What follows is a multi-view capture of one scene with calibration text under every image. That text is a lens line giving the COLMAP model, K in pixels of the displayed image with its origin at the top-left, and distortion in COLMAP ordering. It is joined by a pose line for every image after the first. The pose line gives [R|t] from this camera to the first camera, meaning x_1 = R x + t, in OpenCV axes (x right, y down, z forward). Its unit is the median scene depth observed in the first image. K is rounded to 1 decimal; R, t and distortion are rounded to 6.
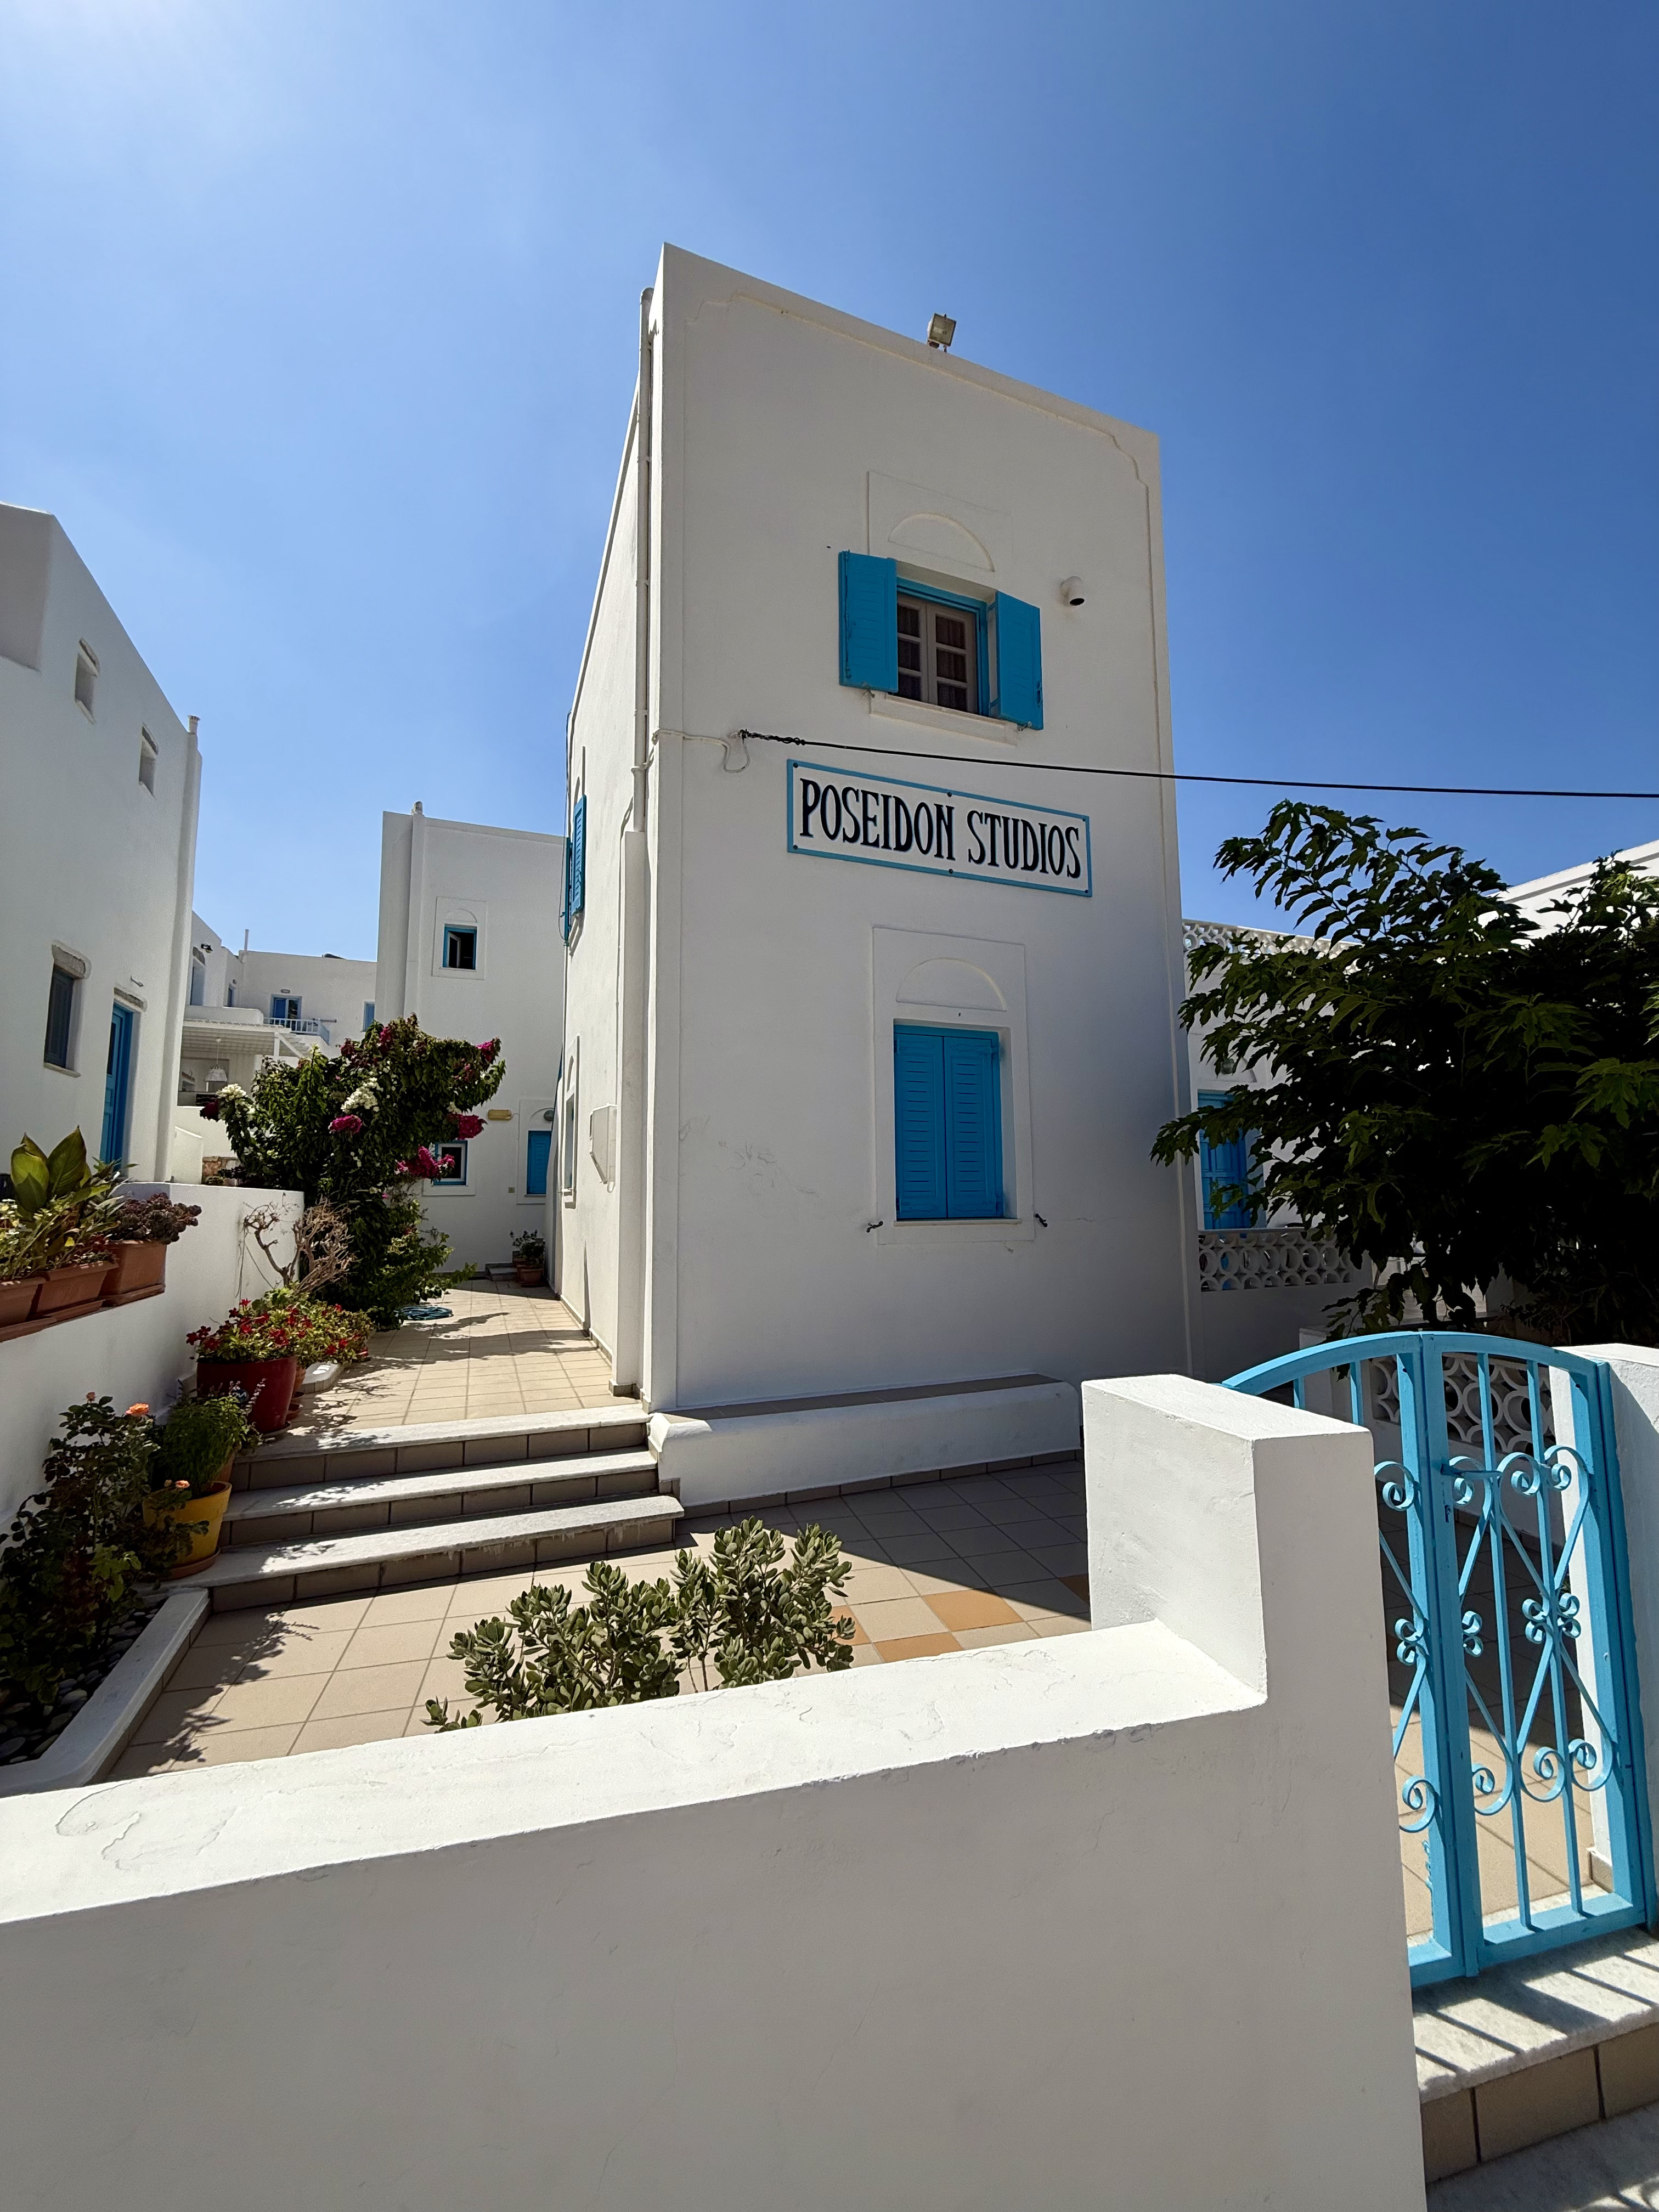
lens RADIAL K [[883.2, 0, 833.7], [0, 883.2, 1105.4], [0, 0, 1]] dist [-0.002765, -0.000183]
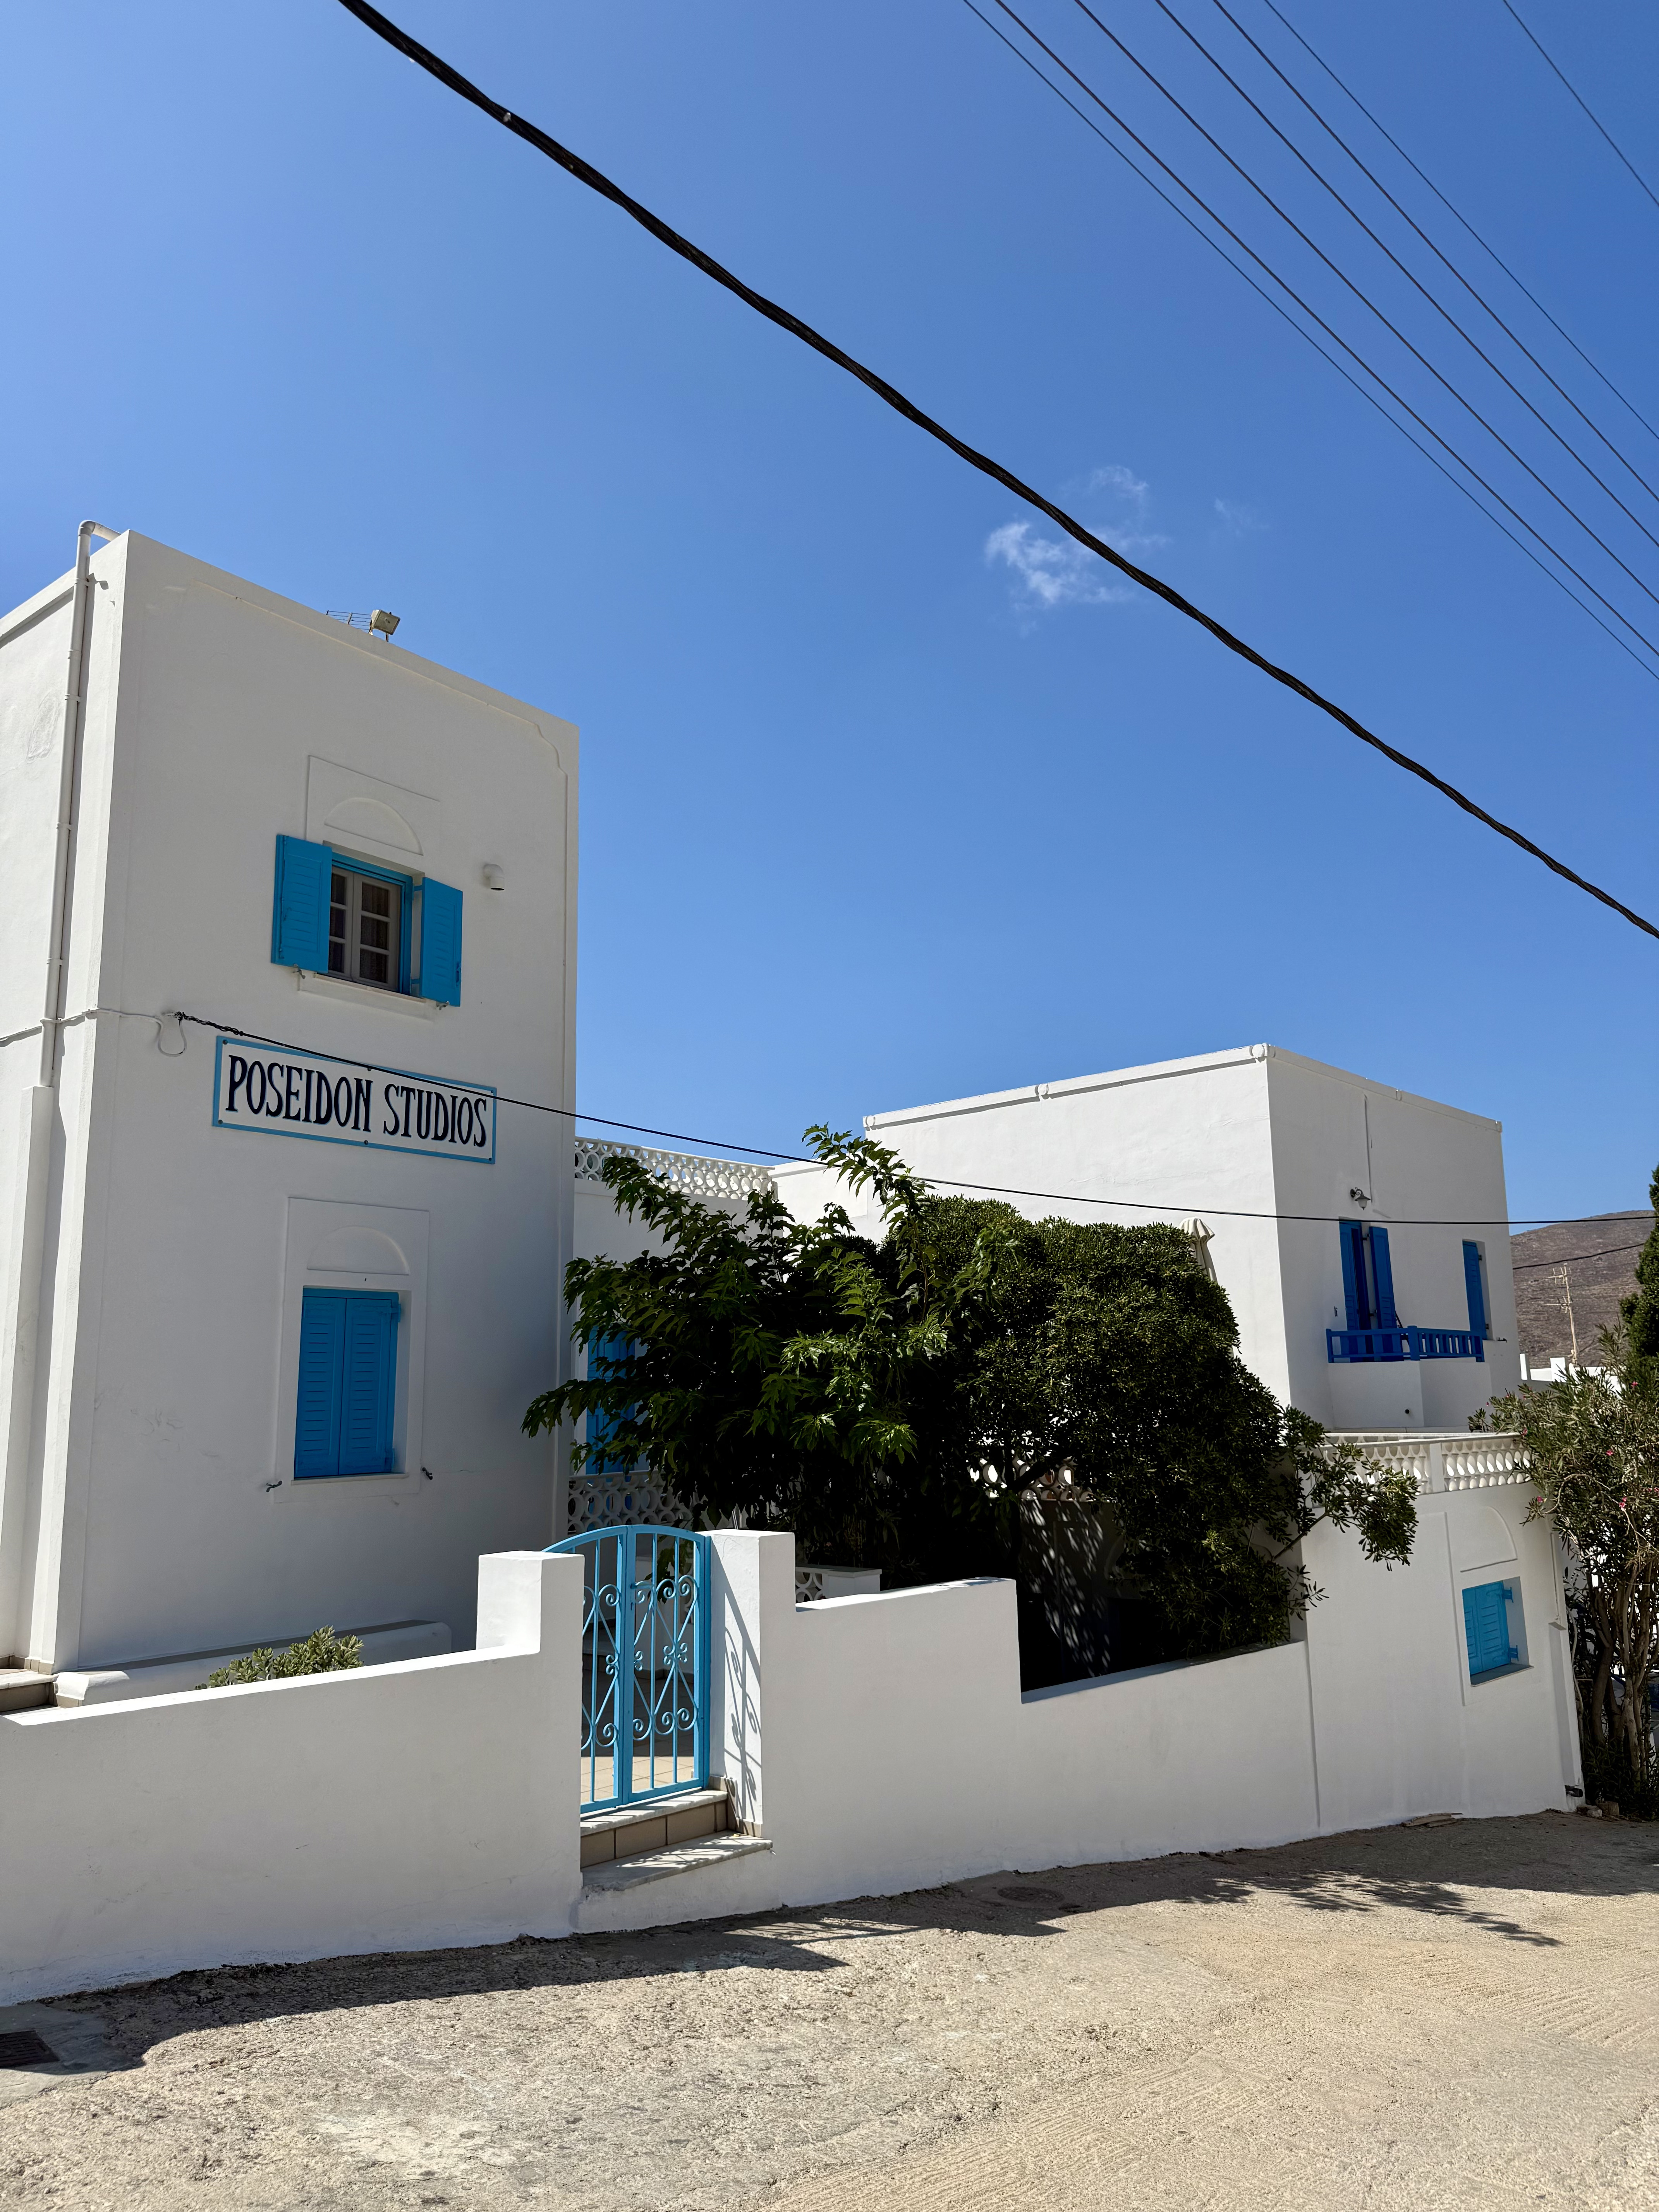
lens RADIAL K [[1550.3, 0, 832.7], [0, 1550.3, 1112.7], [0, 0, 1]] dist [0.171911, -0.329647]
pose [[0.869456, 0.082294, 0.487108, -0.307310], [-0.040787, 0.994619, -0.095234, -0.144488], [-0.492324, 0.062934, 0.868134, -0.937108]]
